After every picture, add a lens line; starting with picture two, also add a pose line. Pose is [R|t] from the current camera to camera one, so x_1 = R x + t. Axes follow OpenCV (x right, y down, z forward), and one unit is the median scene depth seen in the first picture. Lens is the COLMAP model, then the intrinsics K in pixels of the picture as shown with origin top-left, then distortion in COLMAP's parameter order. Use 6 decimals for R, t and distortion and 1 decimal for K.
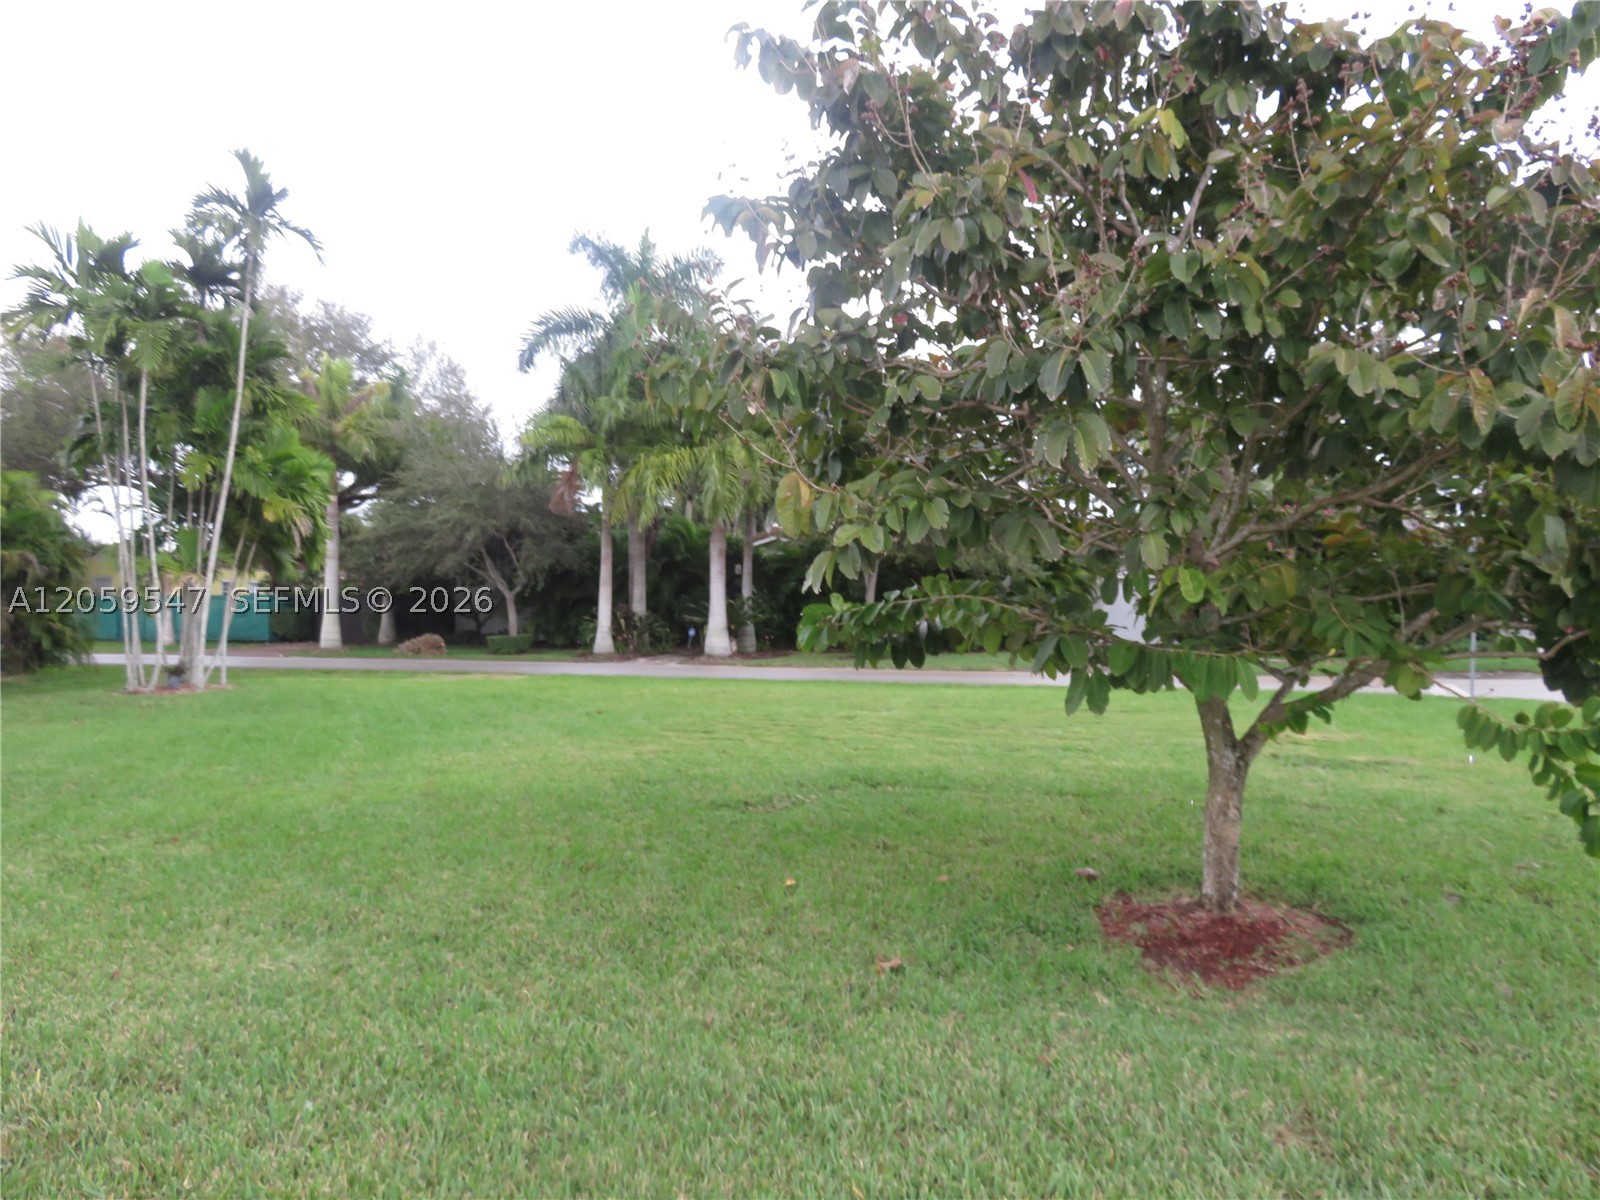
lens RADIAL K [[1207.7, 0, 806.1], [0, 1207.7, 598.3], [0, 0, 1]] dist [-0.014500, -0.002922]
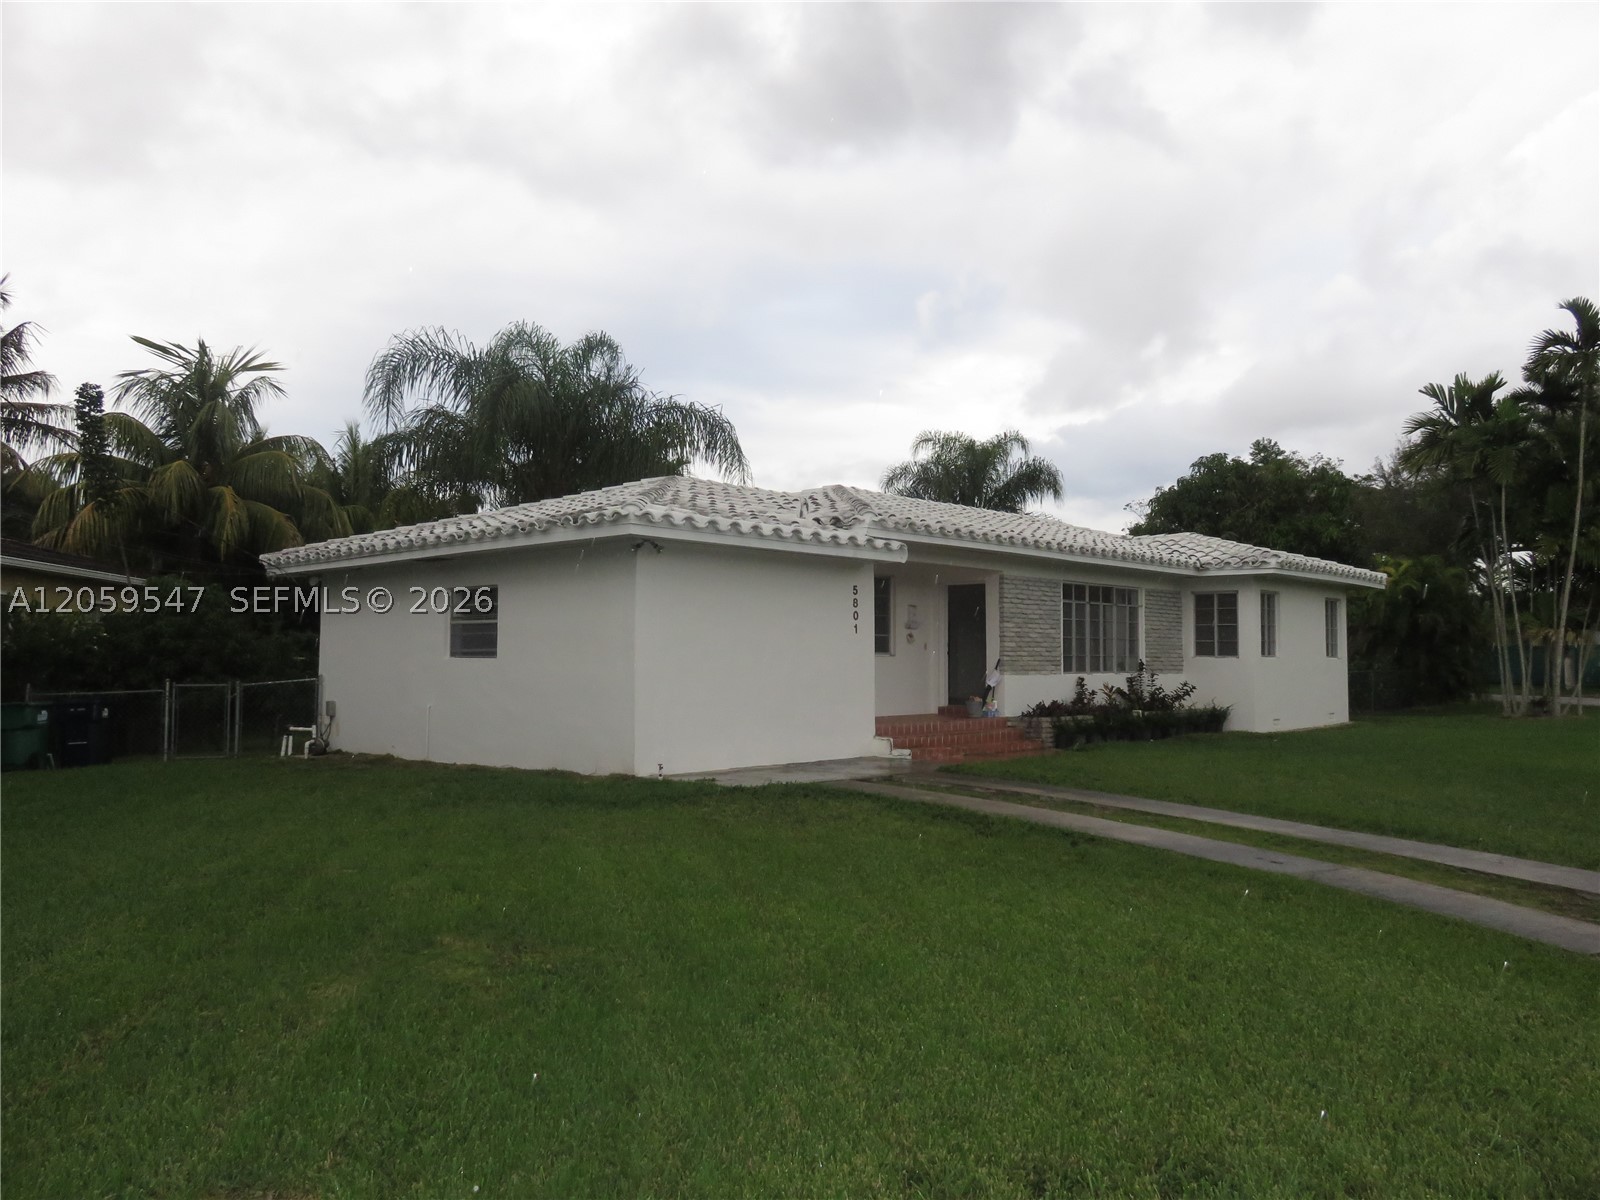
lens RADIAL K [[1207.7, 0, 806.1], [0, 1207.7, 598.3], [0, 0, 1]] dist [-0.014500, -0.002922]
pose [[0.467825, -0.046200, -0.882613, 0.265664], [0.009583, 0.998839, -0.047205, 0.000617], [0.883769, 0.013625, 0.467724, -0.325920]]
